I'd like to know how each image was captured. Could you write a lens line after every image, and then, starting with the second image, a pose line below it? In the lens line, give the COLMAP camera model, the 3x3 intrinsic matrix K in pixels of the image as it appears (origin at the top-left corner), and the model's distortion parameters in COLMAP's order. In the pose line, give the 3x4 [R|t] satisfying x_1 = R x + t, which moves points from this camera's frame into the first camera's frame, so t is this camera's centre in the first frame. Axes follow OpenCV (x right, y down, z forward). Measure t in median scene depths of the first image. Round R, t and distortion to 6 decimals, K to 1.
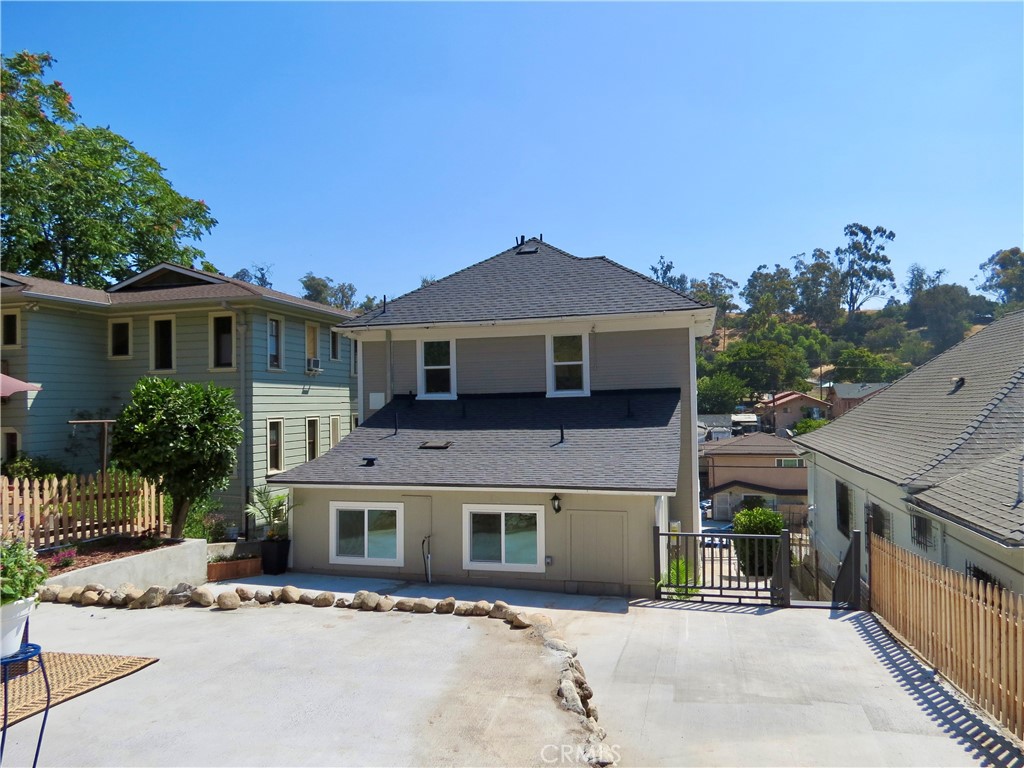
lens RADIAL K [[718.9, 0, 515.7], [0, 718.9, 386.5], [0, 0, 1]] dist [-0.042047, 0.021318]
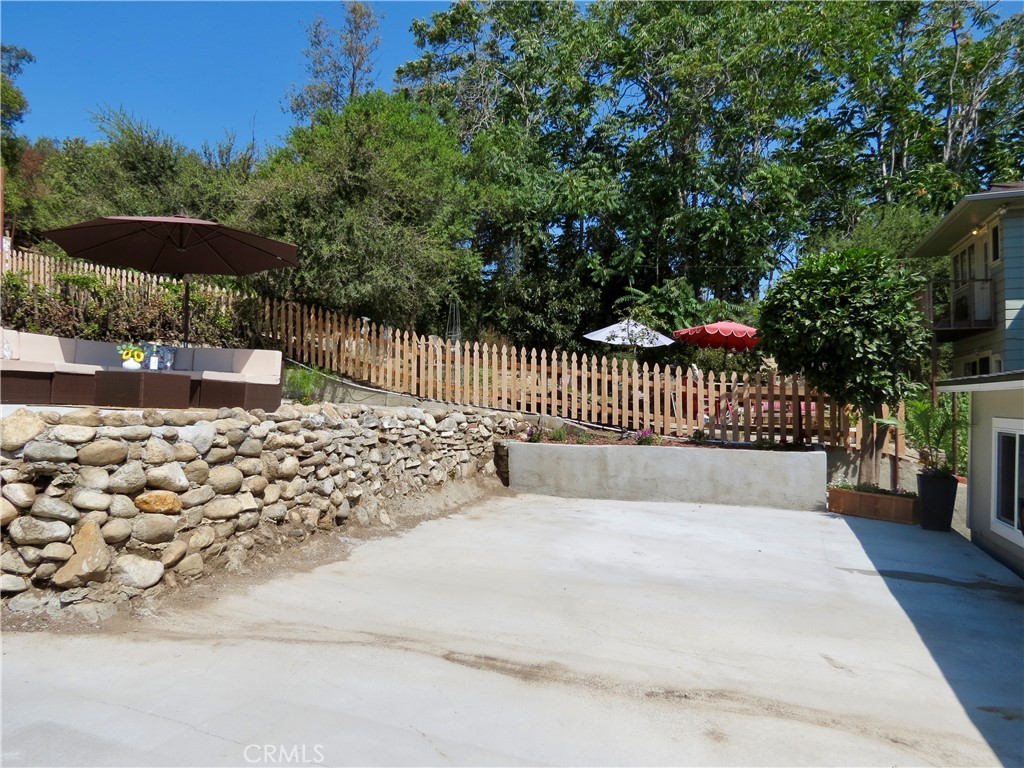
lens RADIAL K [[718.9, 0, 509.3], [0, 718.9, 392.1], [0, 0, 1]] dist [-0.042047, 0.021318]
pose [[-0.088236, -0.001273, -0.996099, 0.028303], [0.031903, 0.999483, -0.004103, 0.011515], [0.995589, -0.032141, -0.088149, 0.059737]]
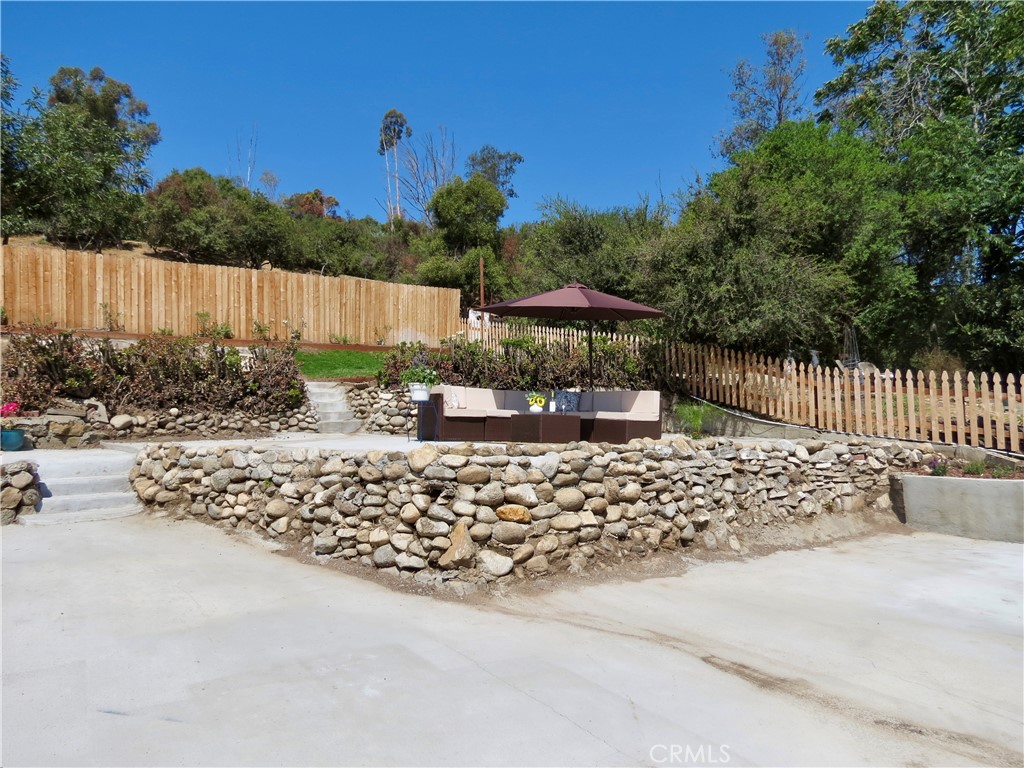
lens RADIAL K [[718.9, 0, 511.2], [0, 718.9, 389.3], [0, 0, 1]] dist [-0.042047, 0.021318]
pose [[-0.653557, -0.030875, -0.756247, 0.030390], [0.048490, 0.995407, -0.082545, 0.012000], [0.755322, -0.090619, -0.649058, 0.069342]]
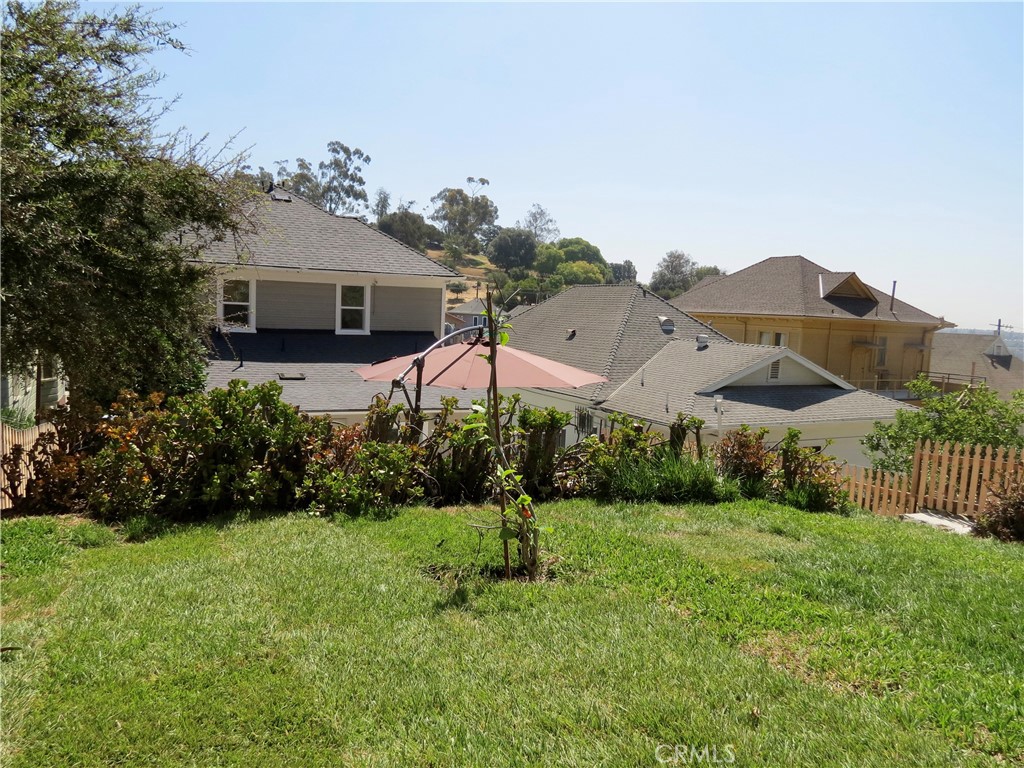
lens RADIAL K [[718.9, 0, 509.2], [0, 718.9, 383.6], [0, 0, 1]] dist [-0.042047, 0.021318]
pose [[0.750072, -0.016871, 0.661141, -0.044721], [-0.073376, 0.991380, 0.108544, -0.004608], [-0.657273, -0.129928, 0.742368, -0.010923]]
